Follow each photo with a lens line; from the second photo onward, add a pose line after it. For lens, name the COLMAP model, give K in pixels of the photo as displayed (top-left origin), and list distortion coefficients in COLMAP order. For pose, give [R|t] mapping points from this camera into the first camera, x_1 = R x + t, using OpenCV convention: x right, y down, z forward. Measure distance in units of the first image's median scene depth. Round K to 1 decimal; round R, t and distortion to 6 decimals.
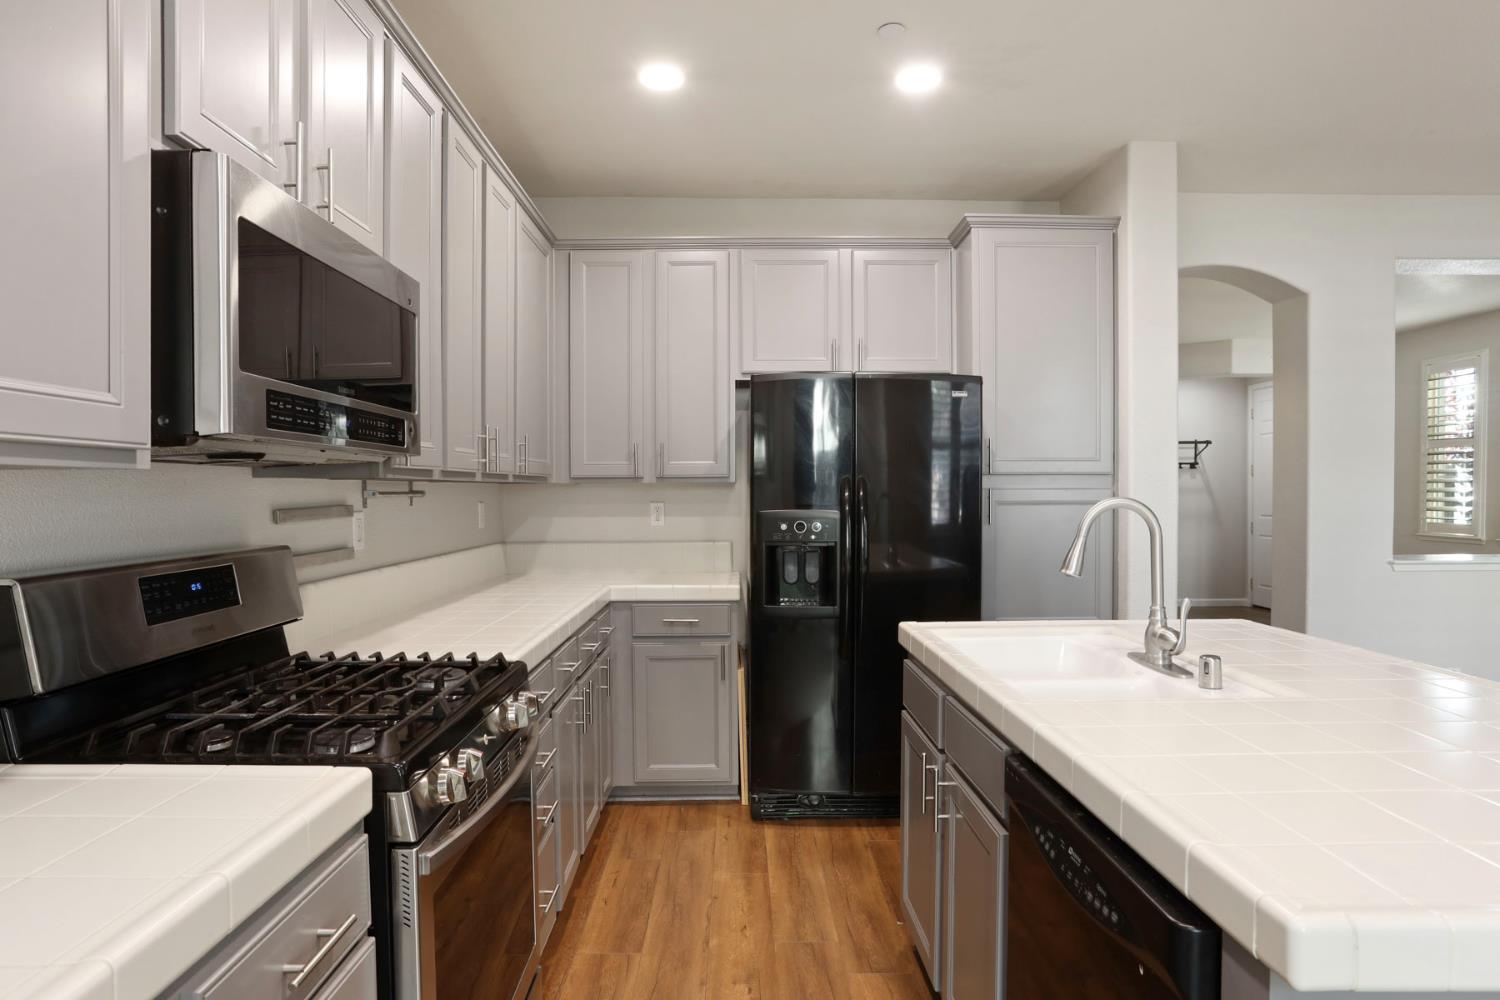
lens RADIAL K [[840.1, 0, 750.0], [0, 840.1, 500.0], [0, 0, 1]] dist [-0.000712, -0.000182]
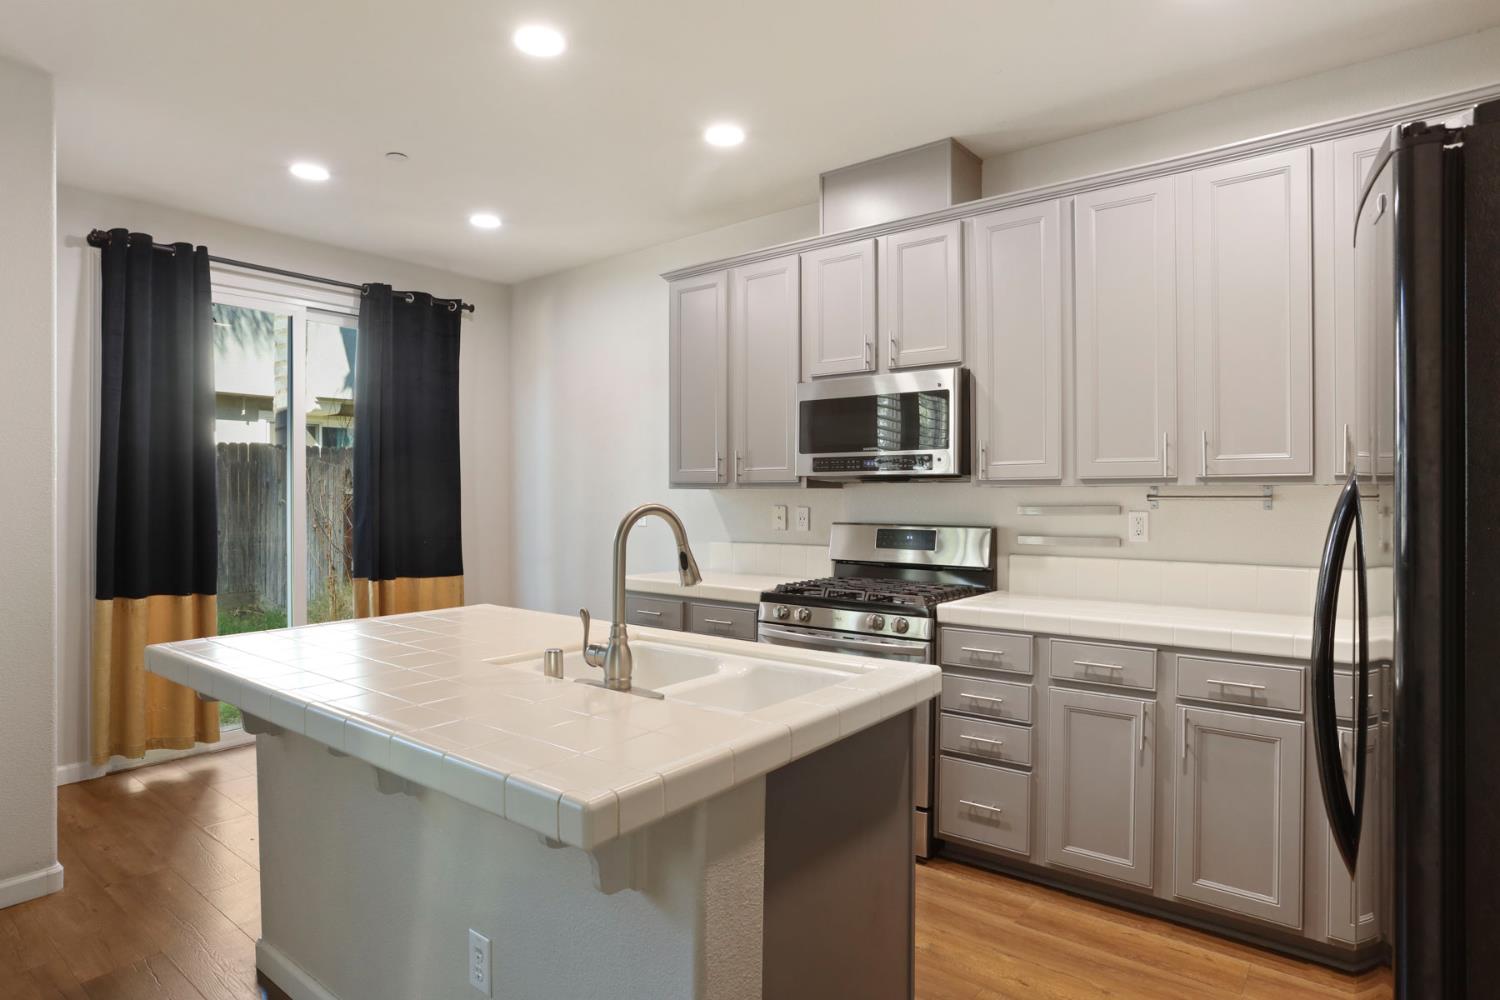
lens RADIAL K [[840.1, 0, 750.0], [0, 840.1, 500.0], [0, 0, 1]] dist [-0.000712, -0.000182]
pose [[-0.628098, 0.008328, -0.778090, 0.884238], [-0.005114, 0.999877, 0.014830, -0.018745], [0.778117, 0.013294, -0.627978, 1.351641]]
